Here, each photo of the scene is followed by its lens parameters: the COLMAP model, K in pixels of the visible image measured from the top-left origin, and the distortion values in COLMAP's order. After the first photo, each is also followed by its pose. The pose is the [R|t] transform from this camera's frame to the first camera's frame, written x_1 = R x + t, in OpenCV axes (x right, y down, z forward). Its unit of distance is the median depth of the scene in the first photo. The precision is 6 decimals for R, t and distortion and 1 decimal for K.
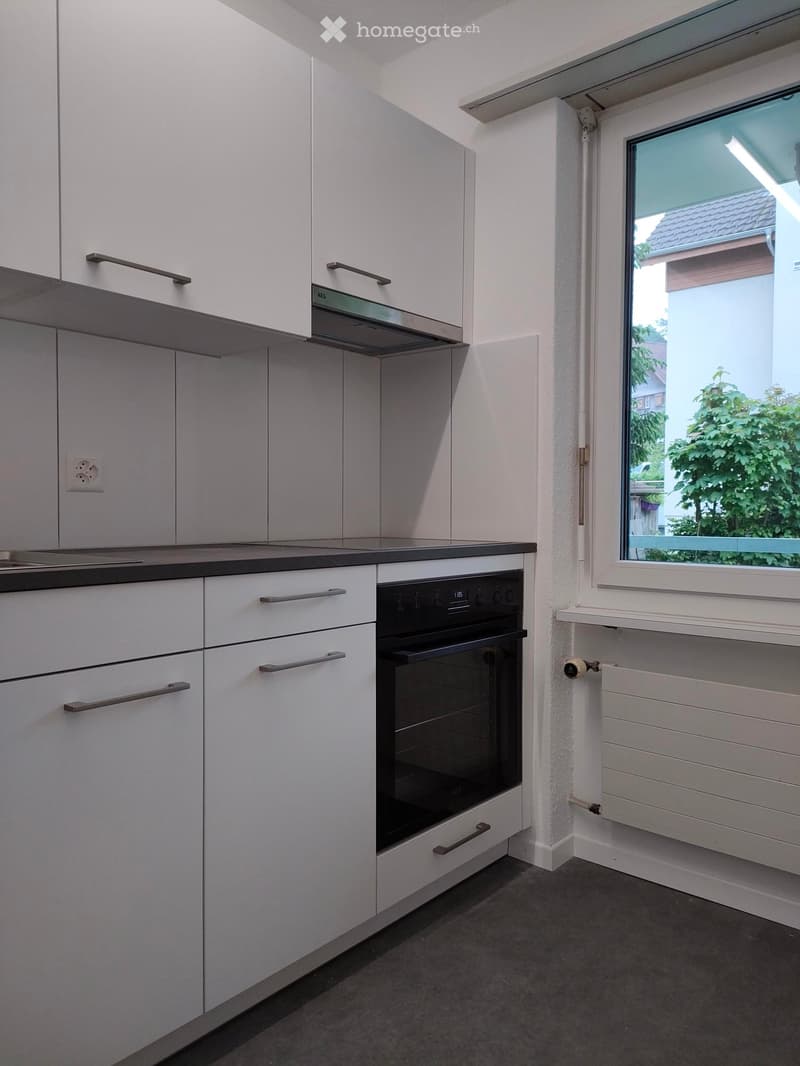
lens RADIAL K [[778.7, 0, 400.0], [0, 778.7, 533.0], [0, 0, 1]] dist [0.057123, -0.046917]
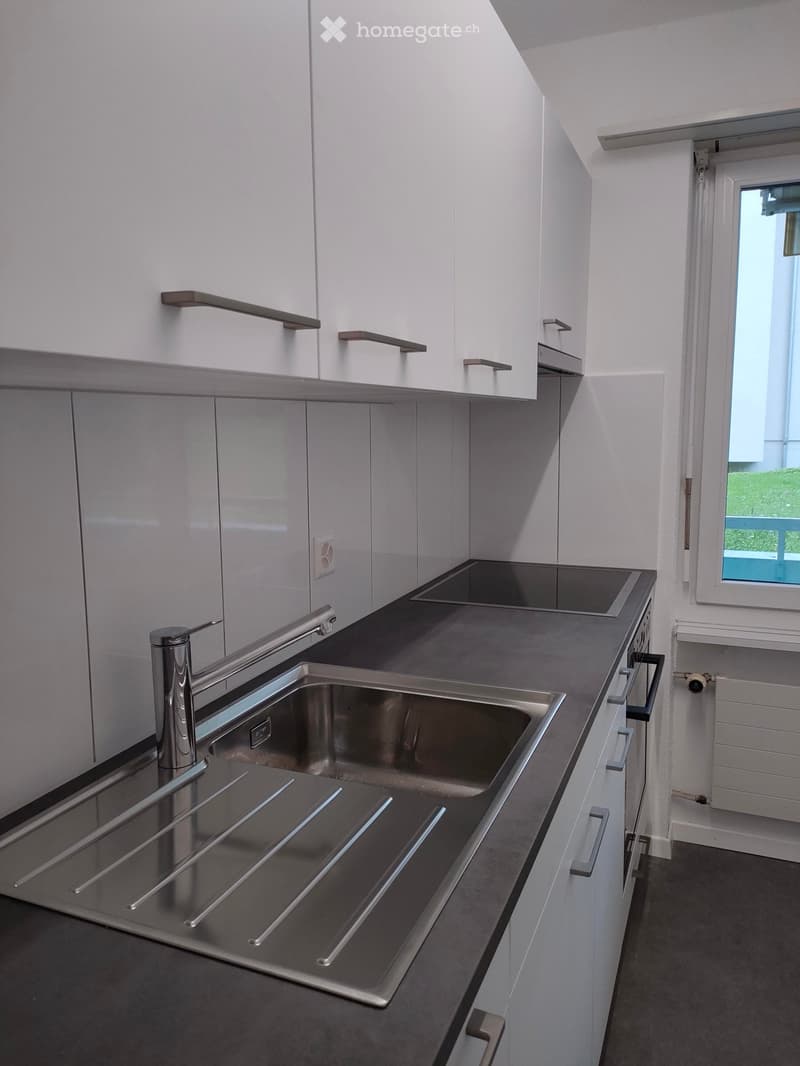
lens RADIAL K [[778.7, 0, 400.0], [0, 778.7, 533.0], [0, 0, 1]] dist [0.057123, -0.046917]
pose [[0.948398, -0.057010, 0.311916, -0.495586], [0.023180, 0.993537, 0.111114, -0.166626], [-0.316235, -0.098150, 0.943590, 0.105177]]
